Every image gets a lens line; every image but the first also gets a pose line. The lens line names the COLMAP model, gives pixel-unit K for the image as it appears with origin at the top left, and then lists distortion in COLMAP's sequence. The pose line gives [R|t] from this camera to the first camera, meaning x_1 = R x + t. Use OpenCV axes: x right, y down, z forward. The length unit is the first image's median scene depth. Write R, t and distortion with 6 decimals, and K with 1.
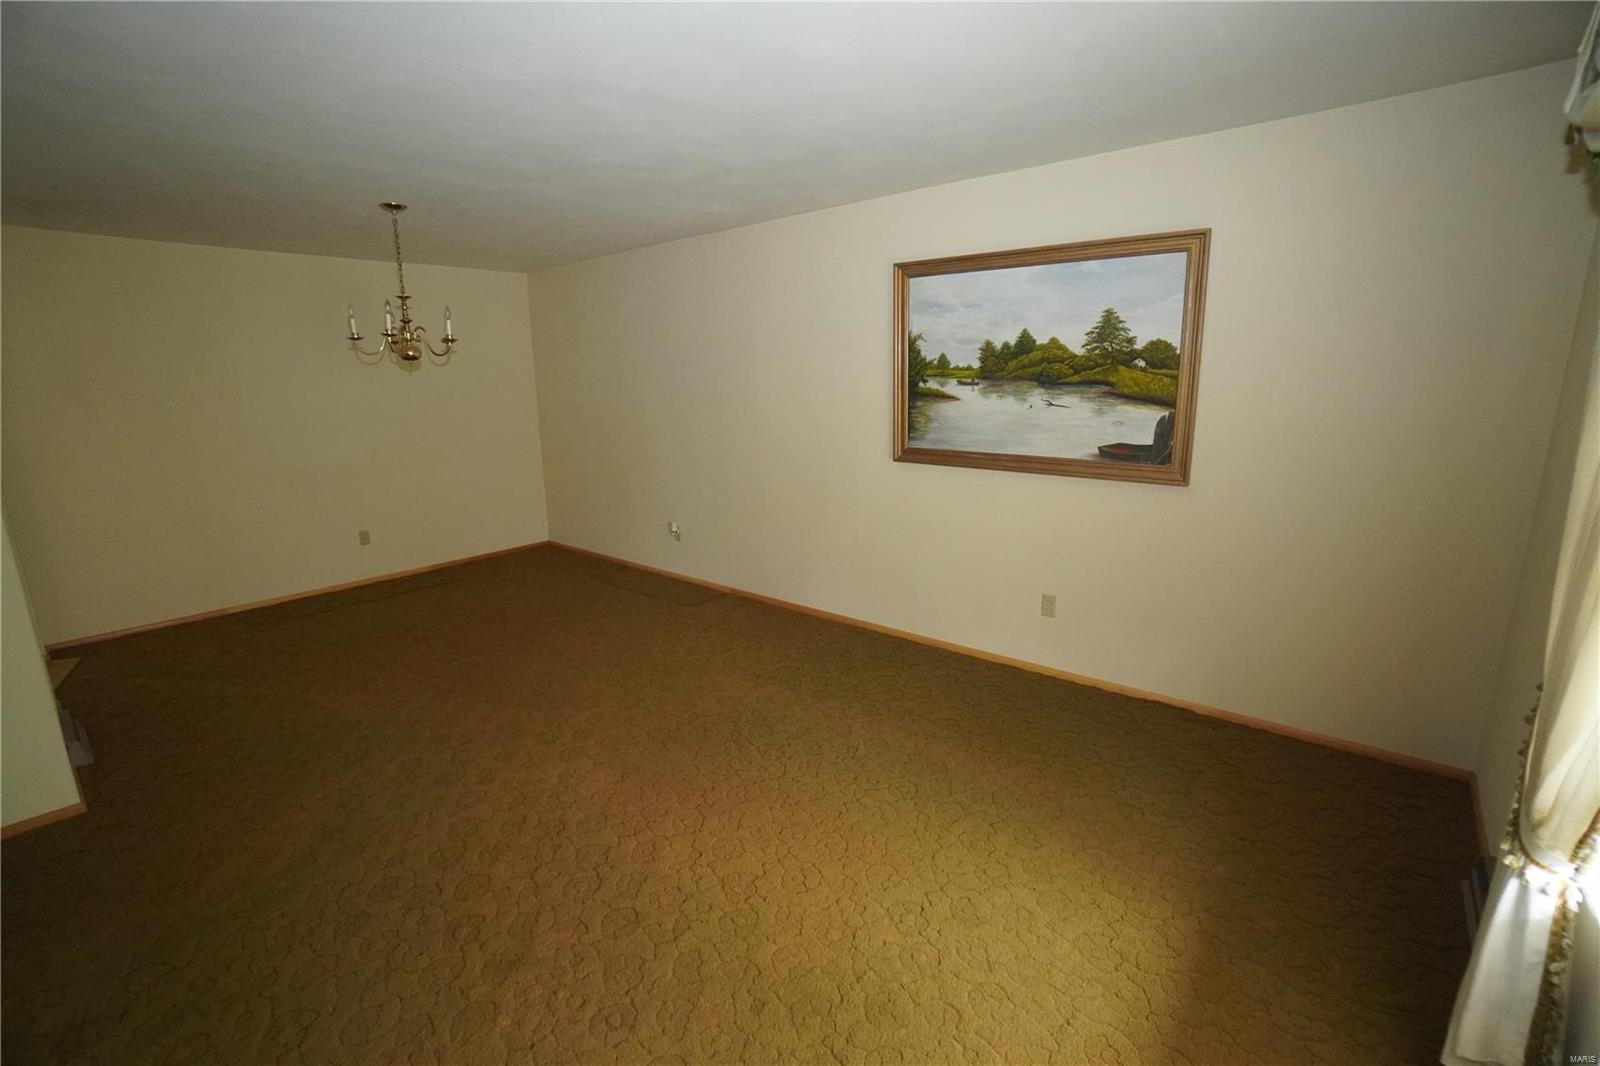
lens RADIAL K [[738.4, 0, 795.8], [0, 738.4, 529.0], [0, 0, 1]] dist [-0.047482, 0.019331]
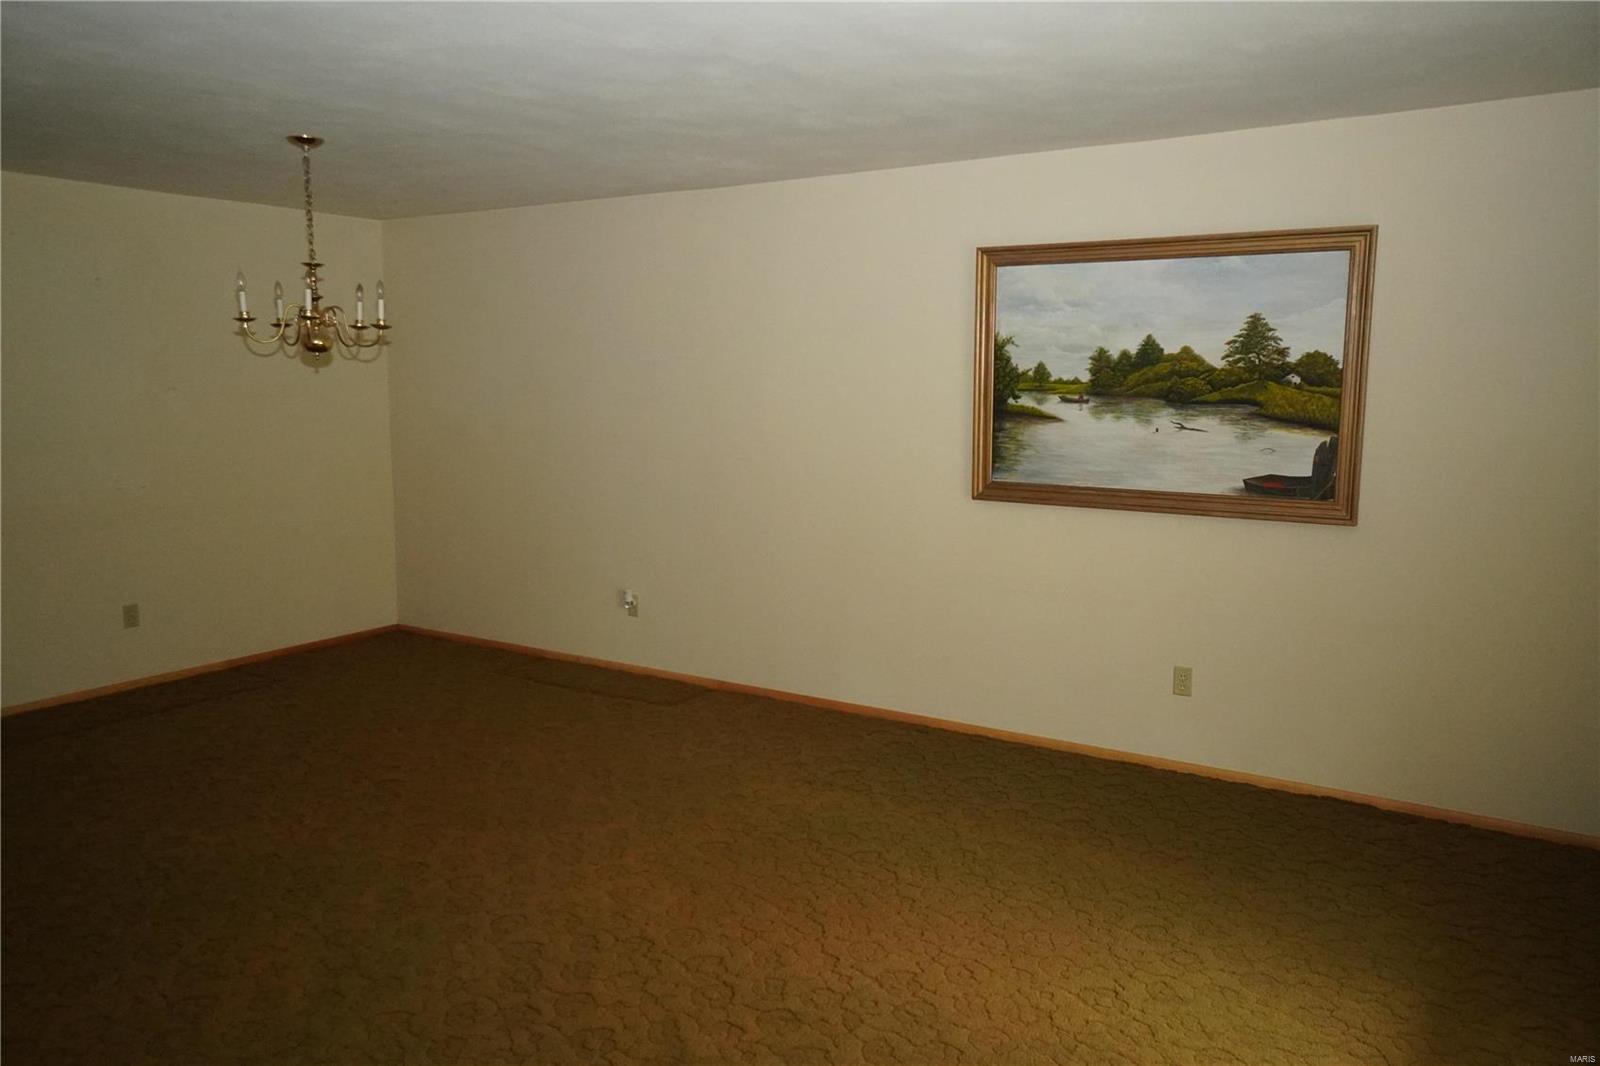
lens RADIAL K [[1272.3, 0, 802.6], [0, 1272.3, 531.1], [0, 0, 1]] dist [0.073912, 0.007567]
pose [[0.991082, 0.003006, 0.133222, -0.250628], [0.008003, 0.996598, -0.082025, 0.055492], [-0.133015, 0.082360, 0.987686, -0.325373]]
